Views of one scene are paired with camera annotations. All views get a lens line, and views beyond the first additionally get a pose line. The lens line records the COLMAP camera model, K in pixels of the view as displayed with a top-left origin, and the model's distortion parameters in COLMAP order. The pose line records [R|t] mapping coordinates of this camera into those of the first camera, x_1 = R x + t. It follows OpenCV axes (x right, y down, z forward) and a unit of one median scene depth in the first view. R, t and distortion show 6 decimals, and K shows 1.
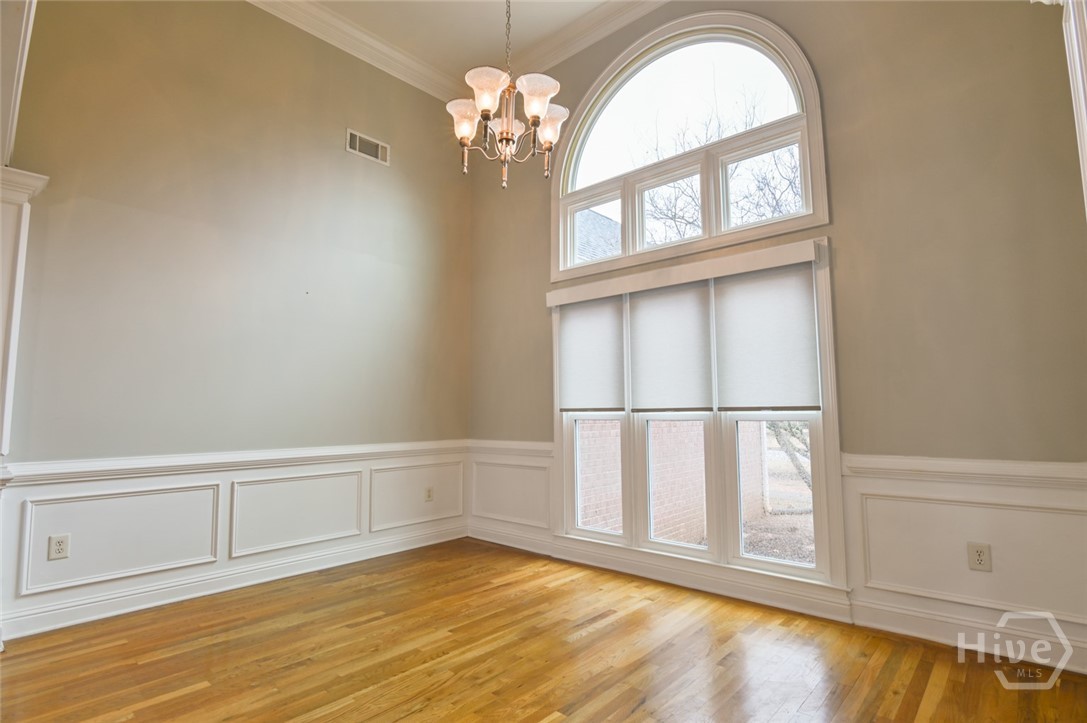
lens RADIAL K [[534.5, 0, 551.8], [0, 534.5, 360.5], [0, 0, 1]] dist [-0.017263, -0.000316]
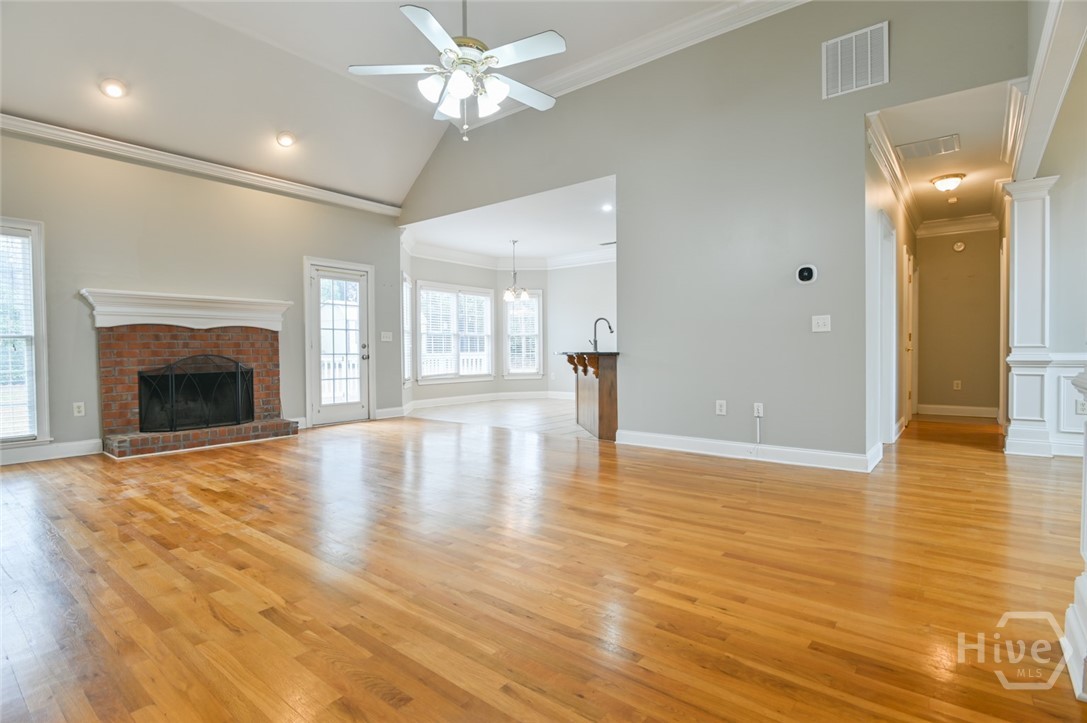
lens RADIAL K [[534.5, 0, 545.5], [0, 534.5, 364.4], [0, 0, 1]] dist [-0.017263, -0.000316]
pose [[0.039033, 0.032950, -0.998695, 0.481166], [0.106541, 0.993622, 0.036946, -0.004993], [0.993542, -0.107844, 0.035274, -0.545730]]
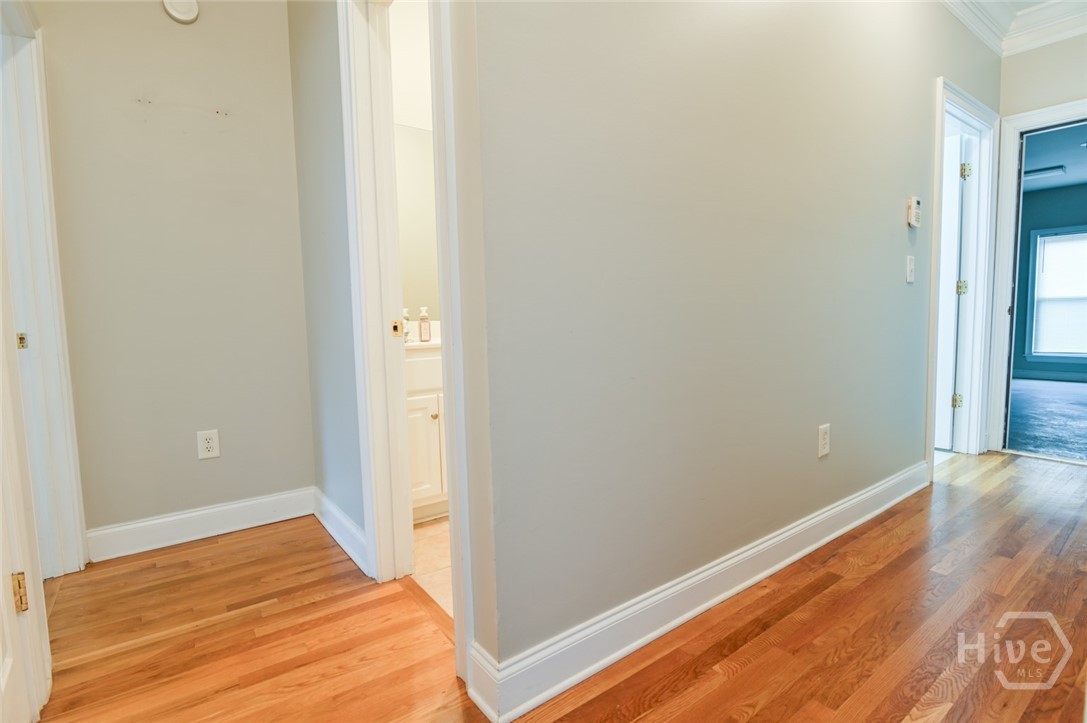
lens RADIAL K [[534.5, 0, 539.8], [0, 534.5, 360.2], [0, 0, 1]] dist [-0.017263, -0.000316]
pose [[0.976732, 0.007368, -0.214337, -0.991804], [0.033720, 0.981703, 0.187409, 0.108612], [0.211796, -0.190275, 0.958612, 0.603518]]
